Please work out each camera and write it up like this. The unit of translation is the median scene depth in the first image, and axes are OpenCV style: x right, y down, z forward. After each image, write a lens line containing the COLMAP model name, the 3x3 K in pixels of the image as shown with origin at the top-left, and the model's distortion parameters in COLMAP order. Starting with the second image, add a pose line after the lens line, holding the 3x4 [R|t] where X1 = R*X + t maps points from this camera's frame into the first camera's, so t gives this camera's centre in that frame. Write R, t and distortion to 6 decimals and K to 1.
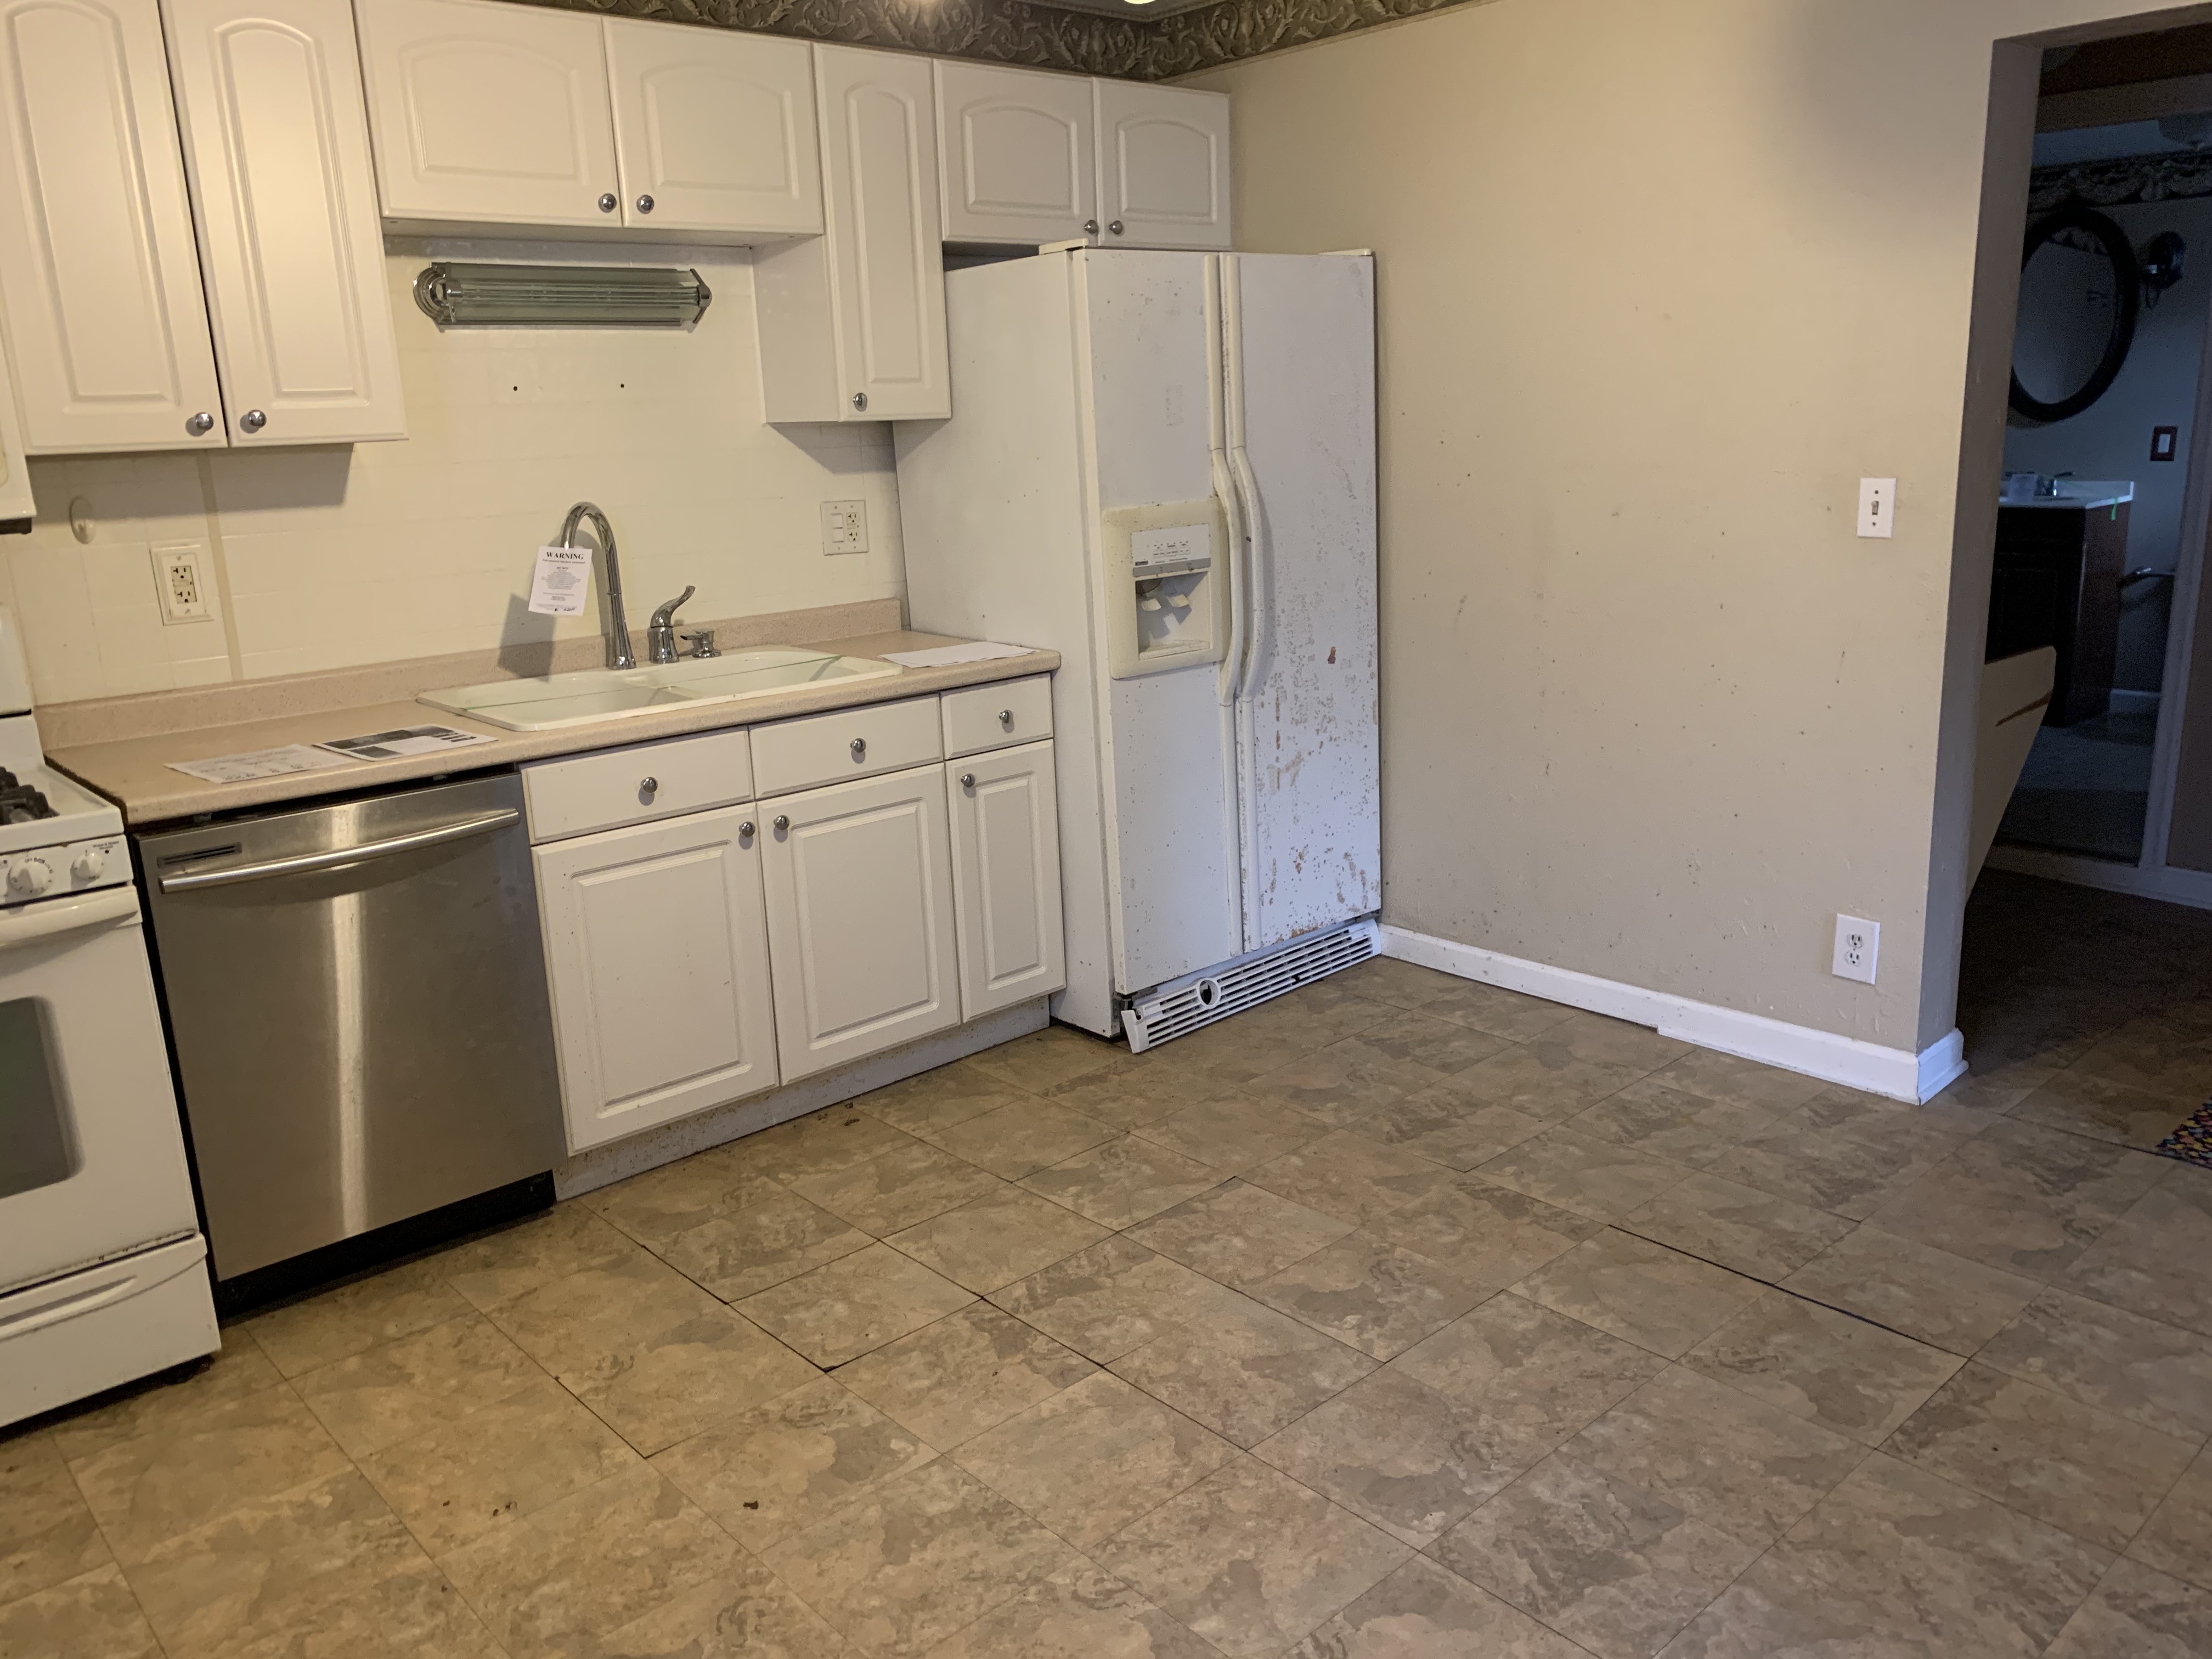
lens RADIAL K [[1694.2, 0, 1117.0], [0, 1694.2, 829.7], [0, 0, 1]] dist [0.037196, -0.024510]
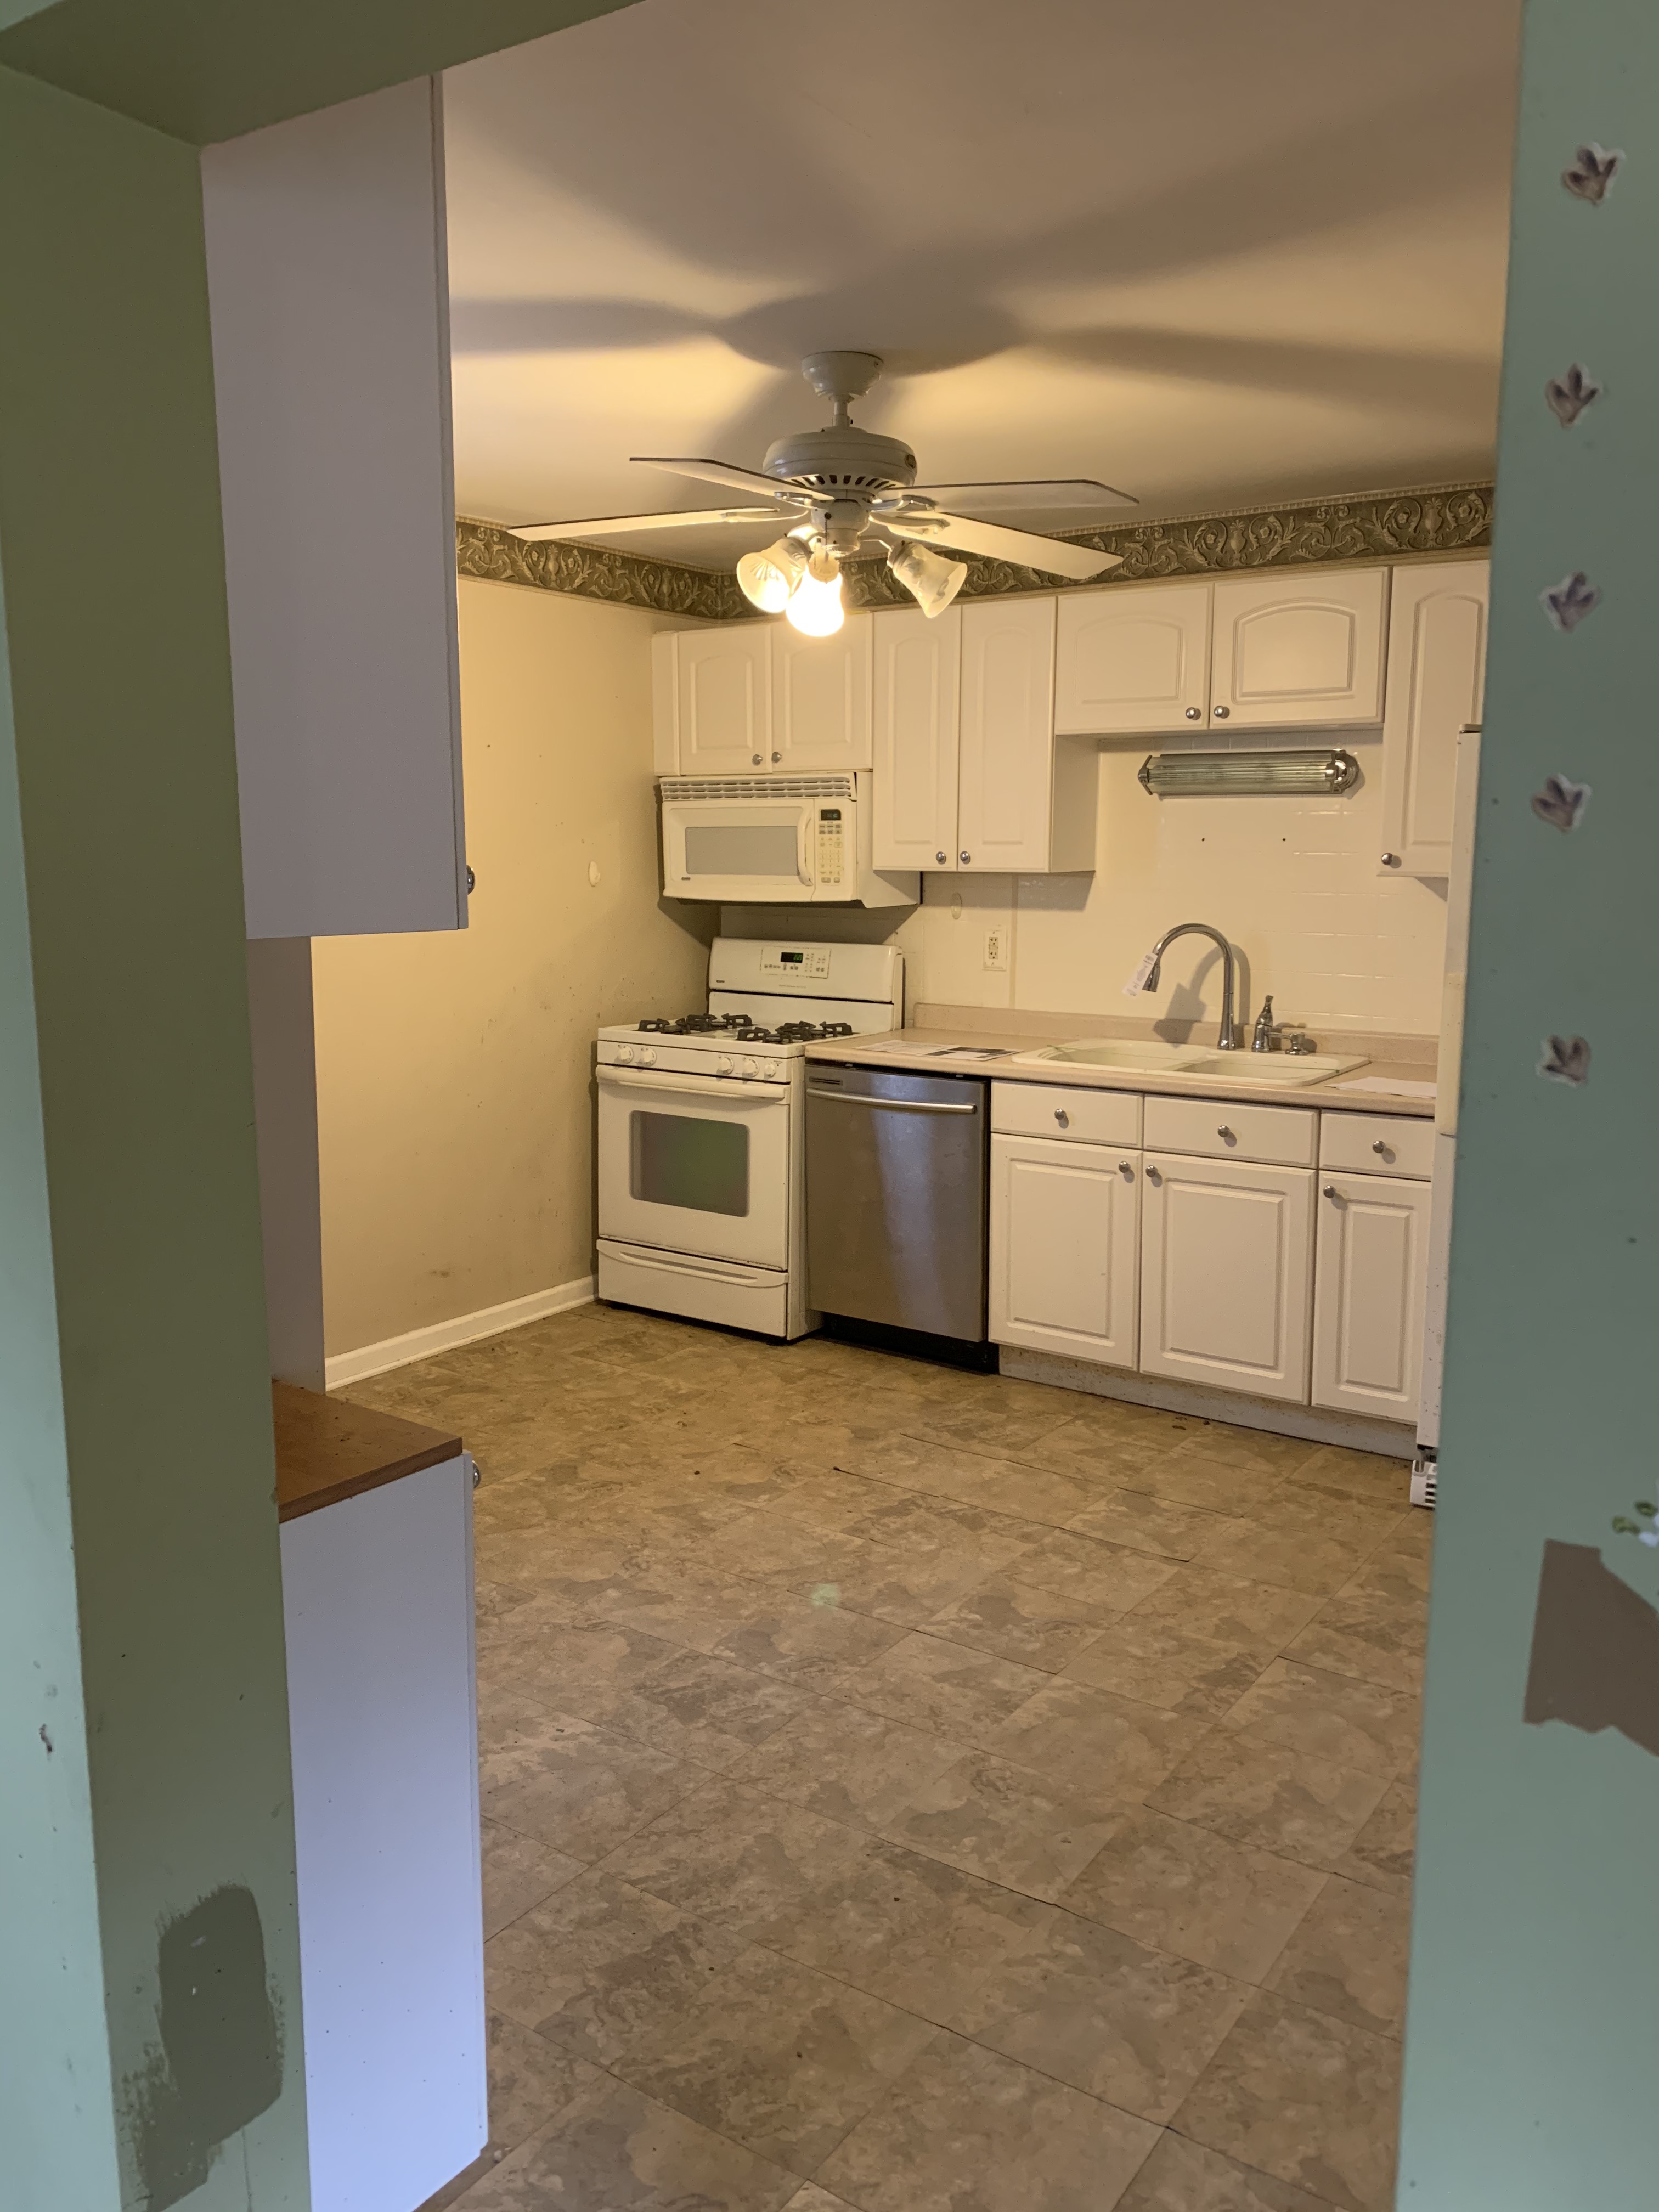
lens RADIAL K [[1694.2, 0, 828.1], [0, 1694.2, 1075.1], [0, 0, 1]] dist [0.037196, -0.024510]
pose [[0.226341, 0.175548, -0.958098, 1.032274], [-0.251465, 0.960812, 0.116639, -0.172402], [0.941029, 0.214528, 0.261616, 0.419394]]
